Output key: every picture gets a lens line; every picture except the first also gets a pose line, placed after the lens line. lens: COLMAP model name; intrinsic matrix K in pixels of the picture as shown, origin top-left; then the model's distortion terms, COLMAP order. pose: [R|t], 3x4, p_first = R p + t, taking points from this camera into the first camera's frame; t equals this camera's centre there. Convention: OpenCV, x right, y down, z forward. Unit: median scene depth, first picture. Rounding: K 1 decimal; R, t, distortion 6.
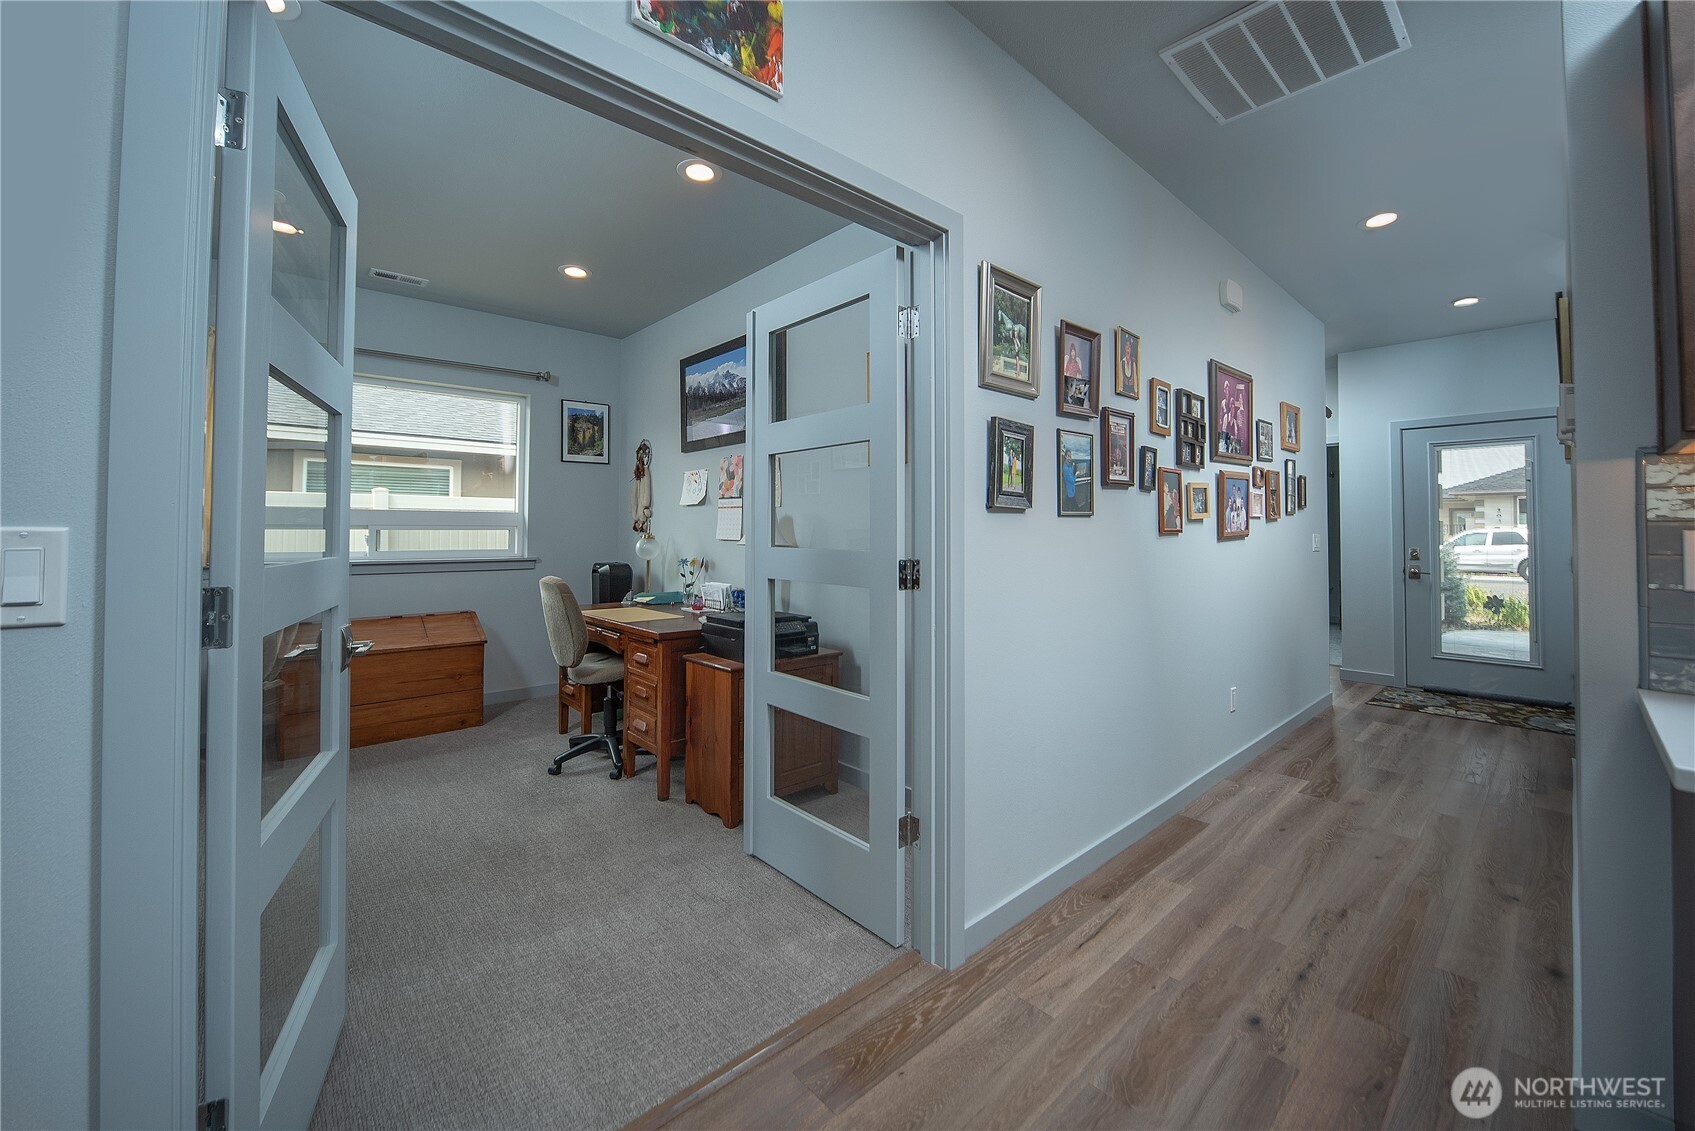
lens RADIAL K [[660.8, 0, 847.4], [0, 660.8, 516.5], [0, 0, 1]] dist [0.000001, 0.000004]
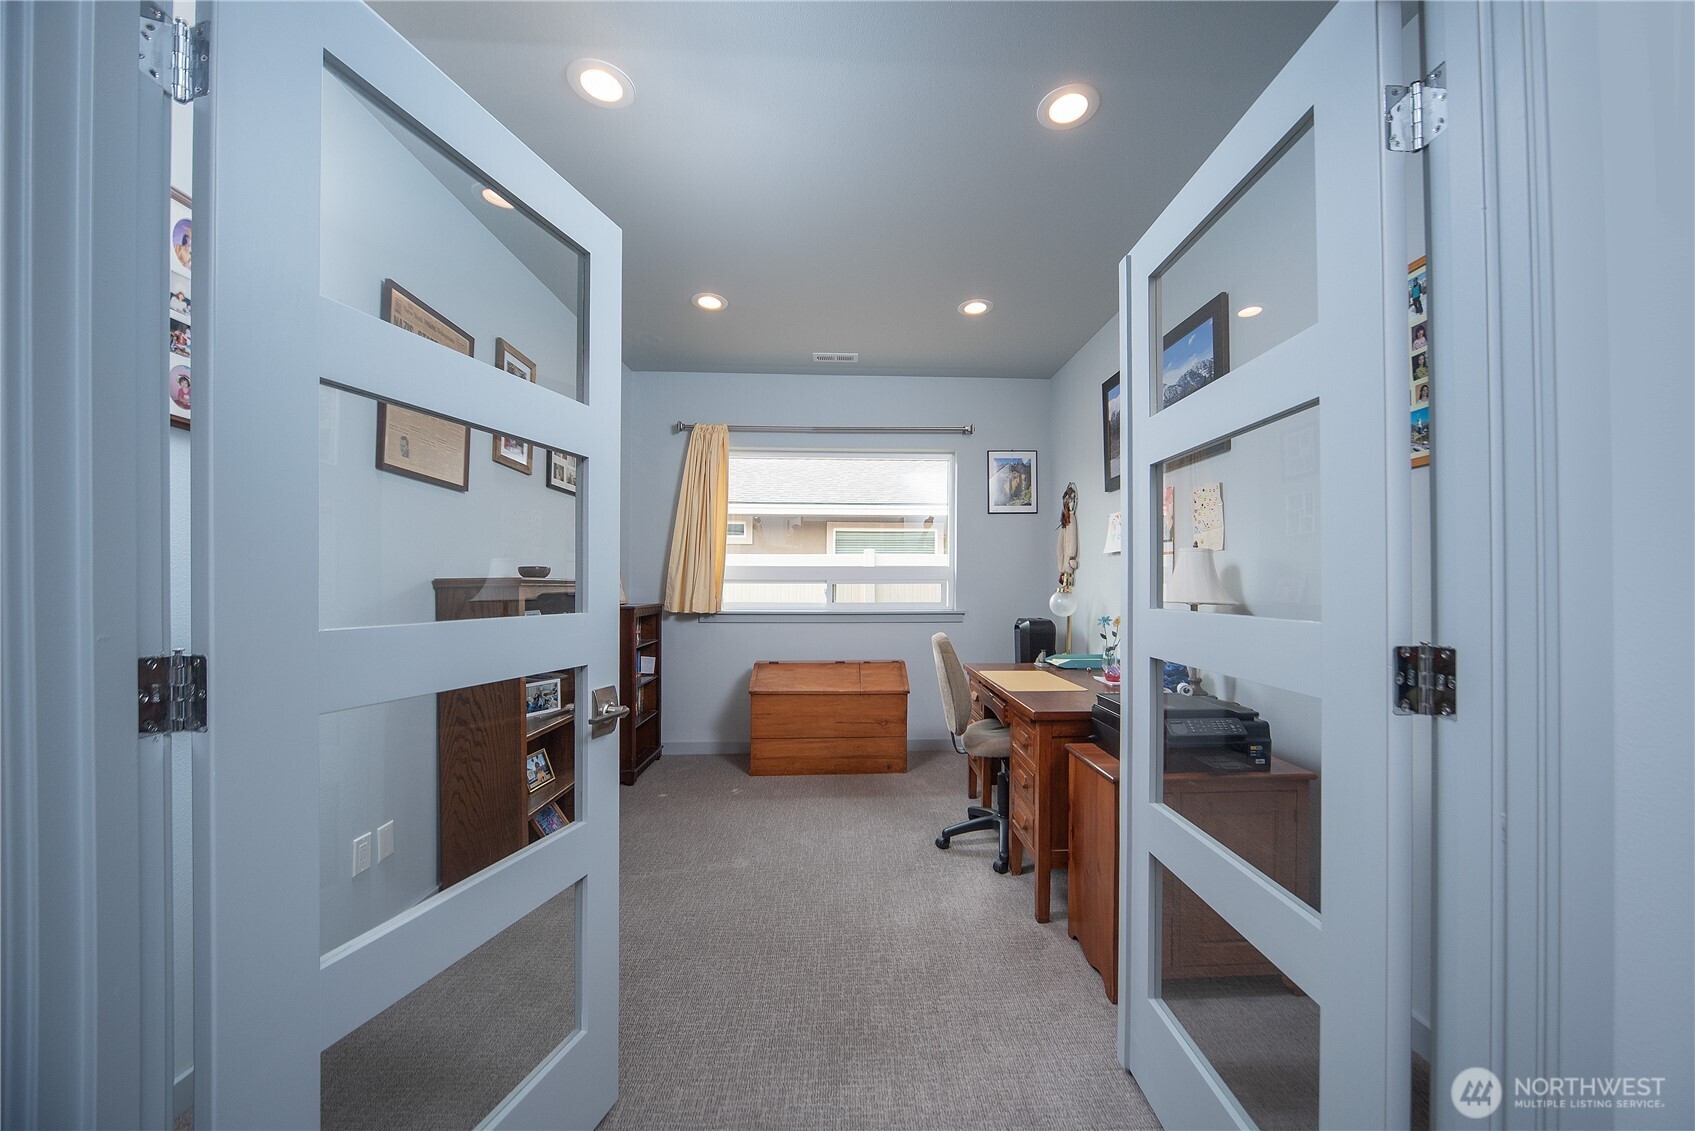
lens RADIAL K [[646.4, 0, 852.6], [0, 646.4, 577.6], [0, 0, 1]] dist [-0.012606, 0.000012]
pose [[0.771958, -0.010879, -0.635580, 0.030054], [0.018212, 0.999822, 0.005007, 0.004303], [0.635412, -0.015440, 0.772019, 0.180442]]
